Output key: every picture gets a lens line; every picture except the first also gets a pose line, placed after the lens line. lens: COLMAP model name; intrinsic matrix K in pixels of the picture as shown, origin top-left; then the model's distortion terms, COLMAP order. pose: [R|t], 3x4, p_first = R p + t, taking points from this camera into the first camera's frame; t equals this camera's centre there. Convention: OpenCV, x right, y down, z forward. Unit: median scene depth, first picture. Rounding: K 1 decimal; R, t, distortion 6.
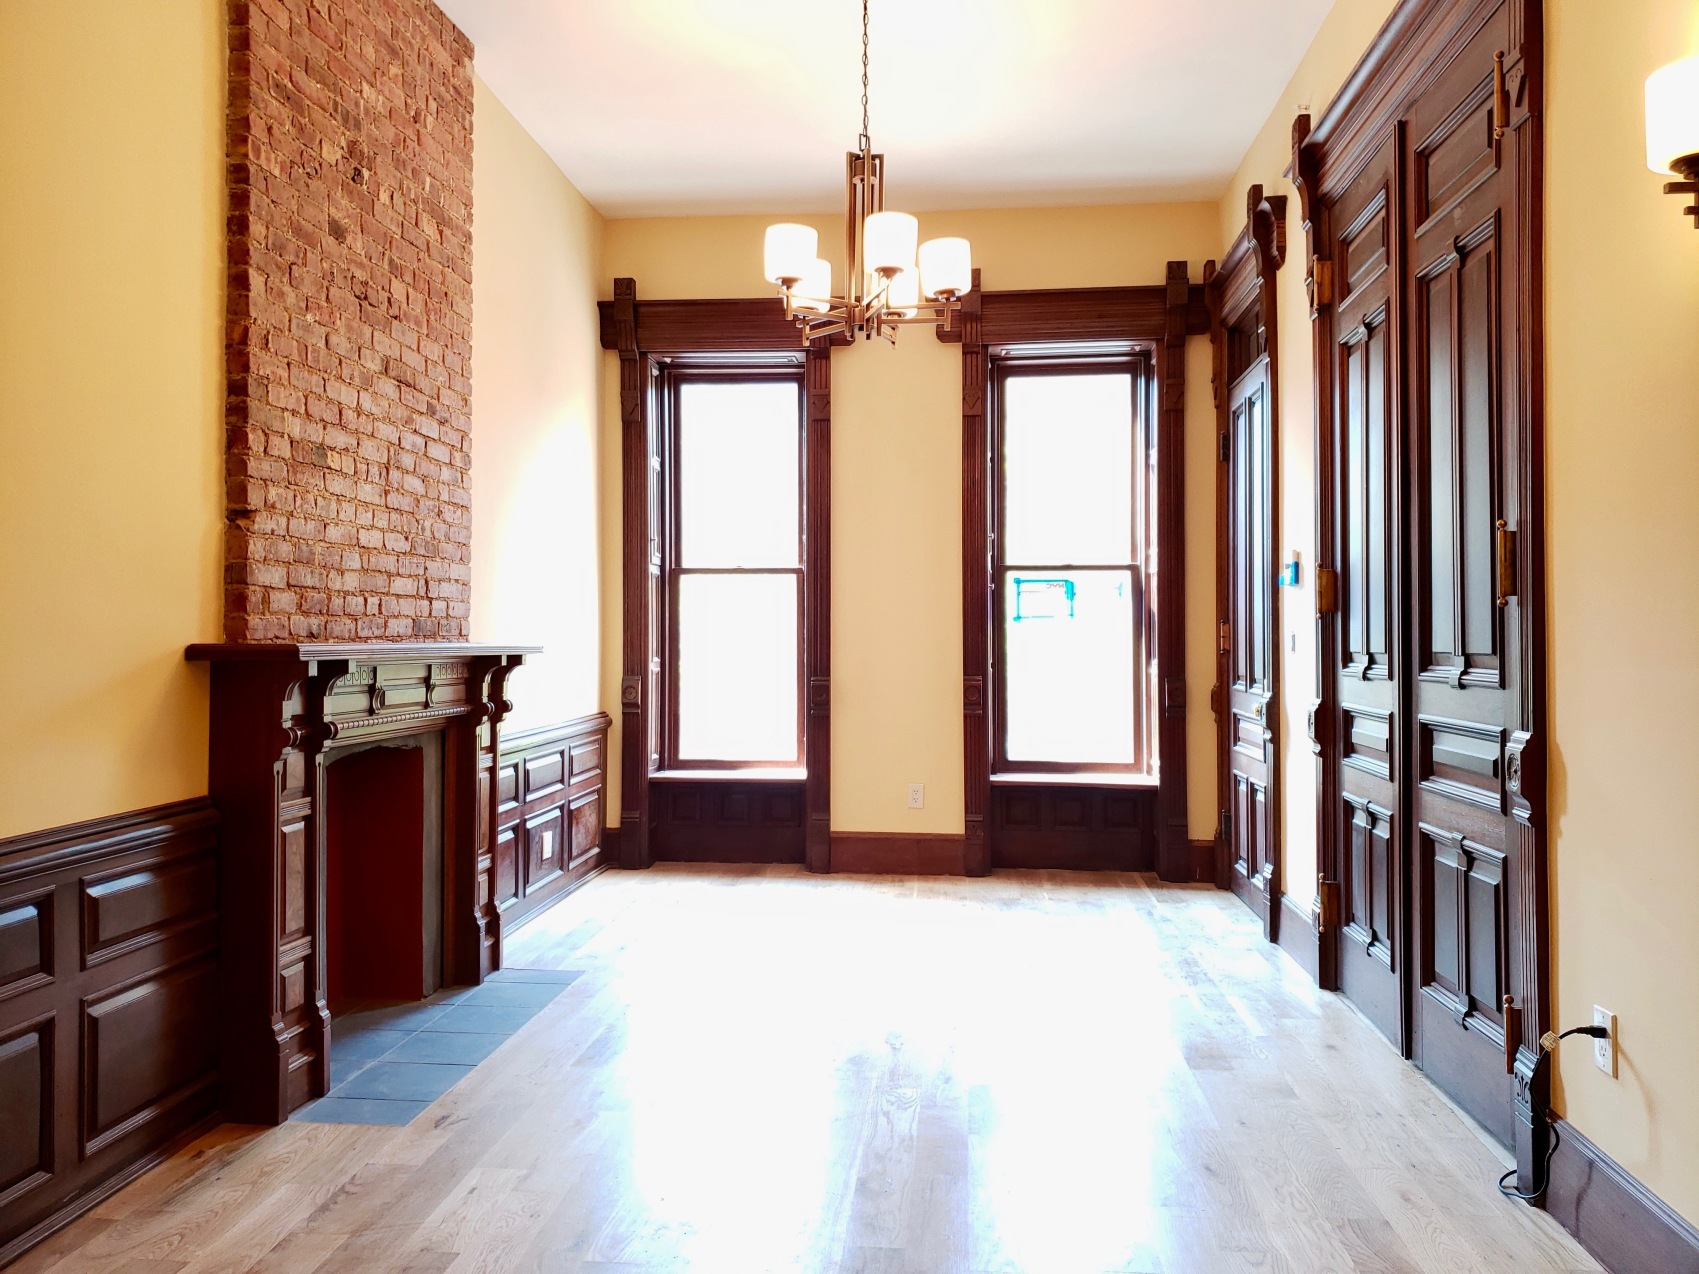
lens RADIAL K [[1301.7, 0, 849.5], [0, 1301.7, 637.0], [0, 0, 1]] dist [0.073583, 0.007558]
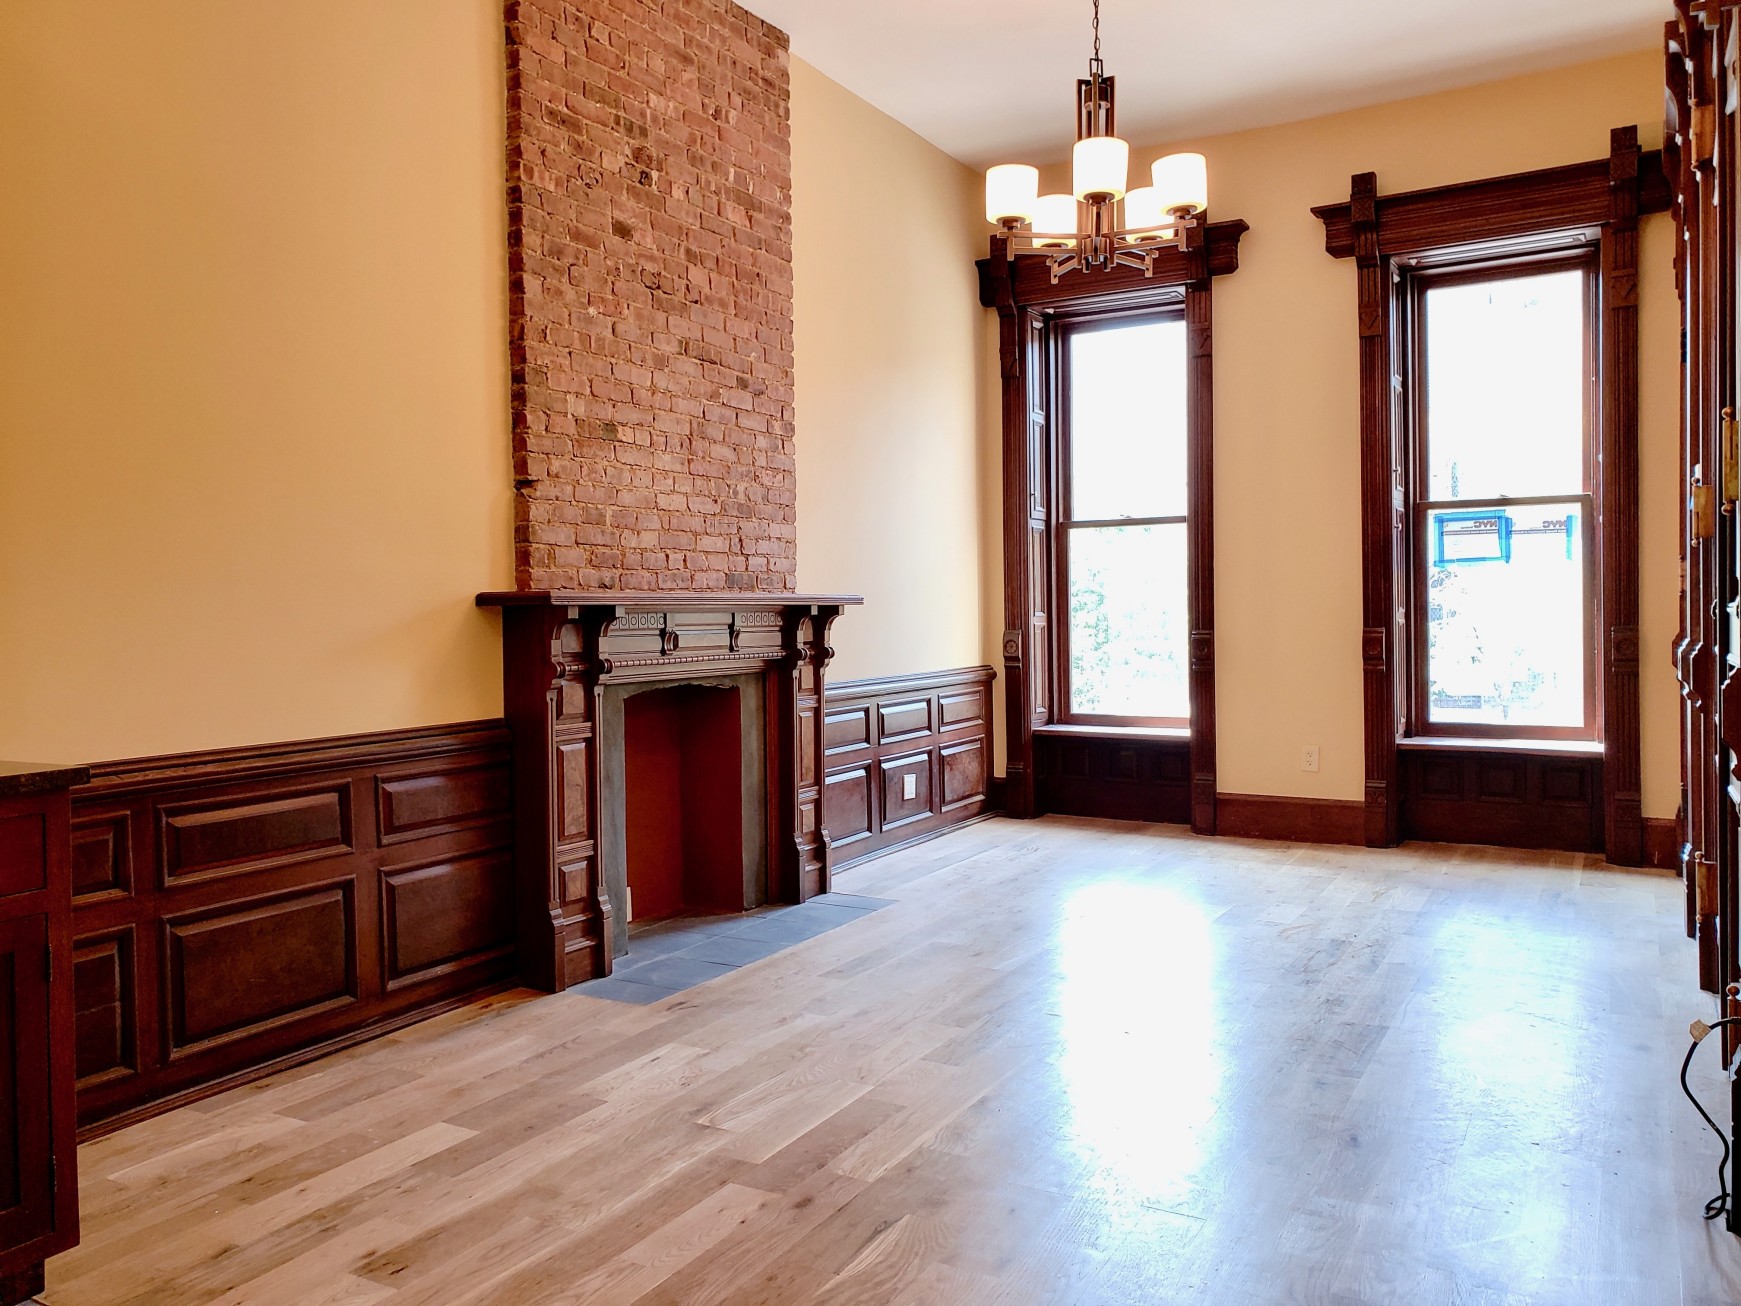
lens RADIAL K [[1356.5, 0, 925.5], [0, 1356.5, 646.3], [0, 0, 1]] dist [0.218758, -0.355887]
pose [[0.918724, -0.002125, -0.394894, 0.290114], [0.013959, 0.999535, 0.027098, 0.019926], [0.394653, -0.030408, 0.918327, -0.004187]]
